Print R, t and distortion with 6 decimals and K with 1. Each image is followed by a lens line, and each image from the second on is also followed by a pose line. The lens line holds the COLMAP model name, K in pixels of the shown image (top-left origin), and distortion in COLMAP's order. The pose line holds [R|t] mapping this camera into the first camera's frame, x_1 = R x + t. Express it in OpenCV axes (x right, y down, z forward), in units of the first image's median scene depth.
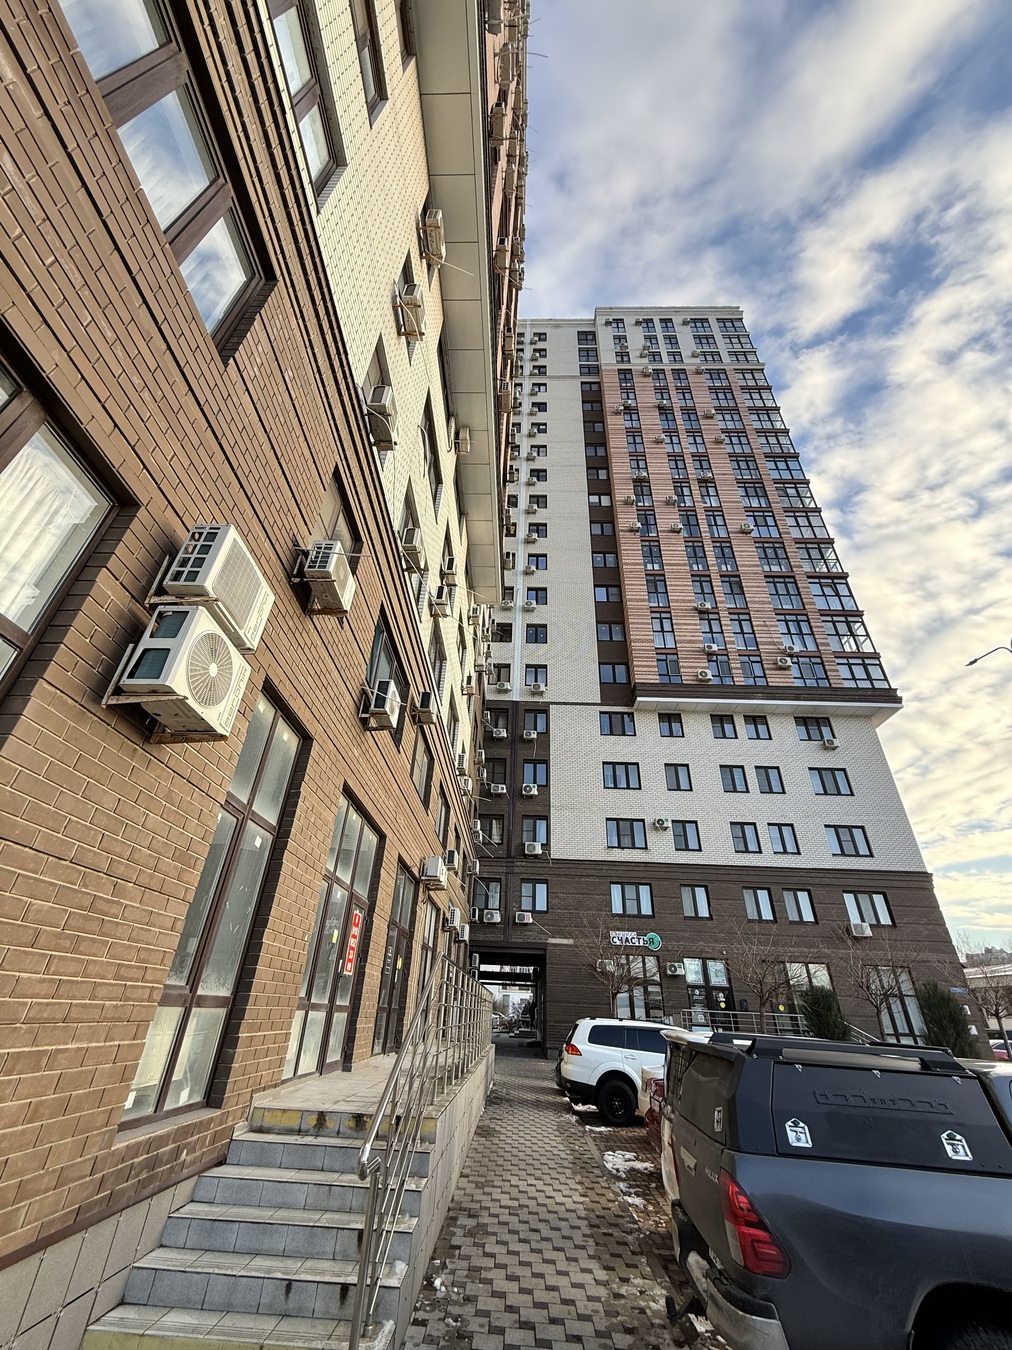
lens RADIAL K [[538.5, 0, 506.0], [0, 538.5, 675.0], [0, 0, 1]] dist [0.000621, 0.000095]
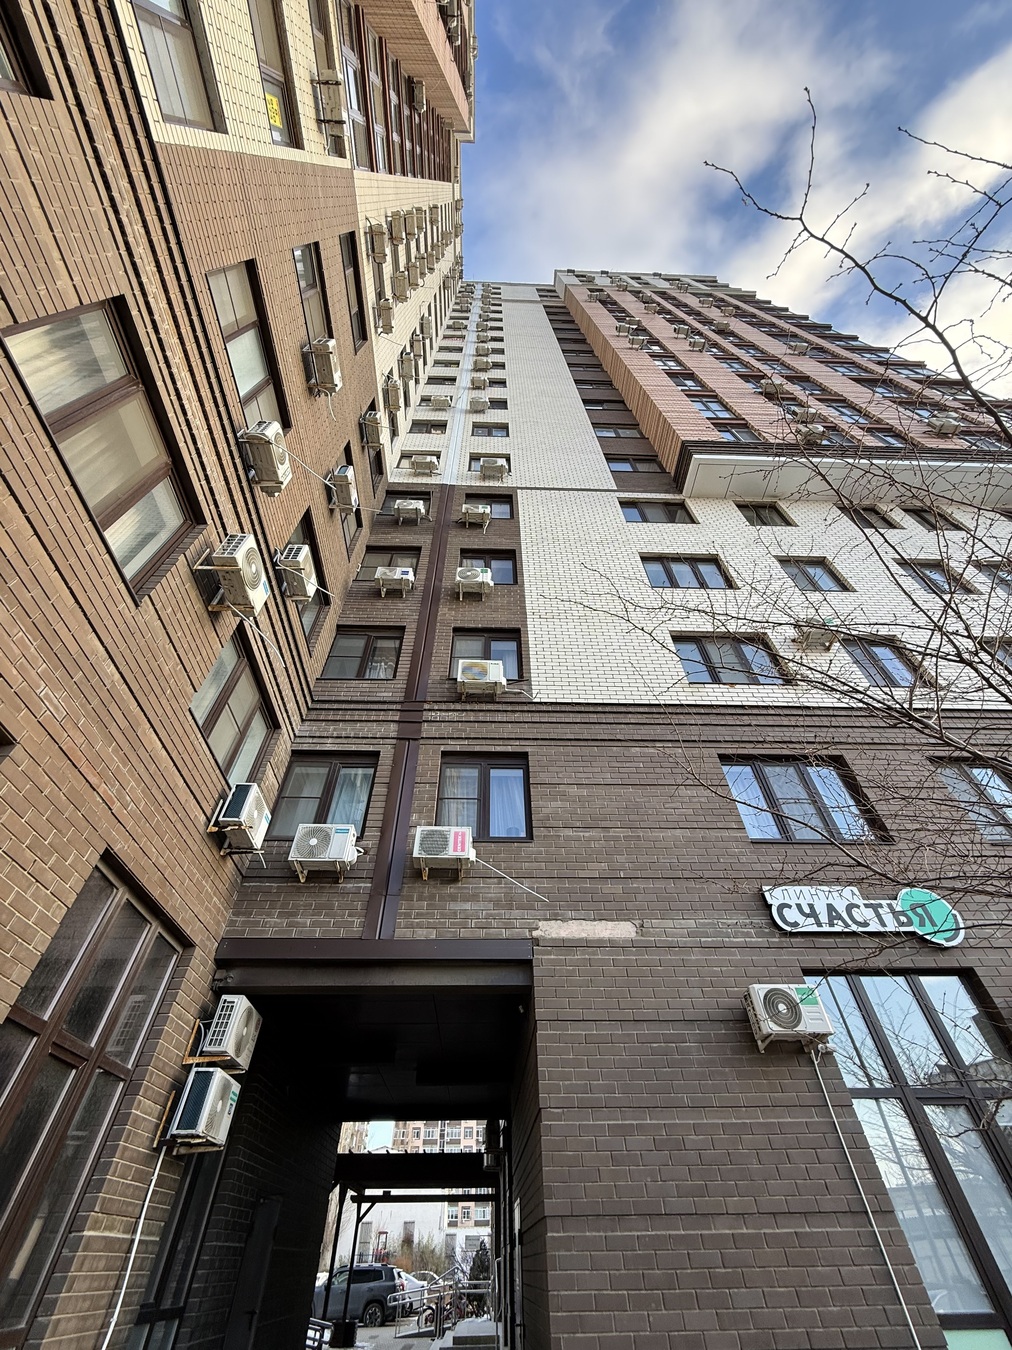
lens RADIAL K [[538.5, 0, 506.0], [0, 538.5, 675.0], [0, 0, 1]] dist [0.000621, 0.000095]
pose [[0.997582, -0.001866, 0.069467, 0.042361], [0.020933, 0.961275, -0.274794, 0.414699], [-0.066264, 0.275584, 0.958990, 0.670084]]
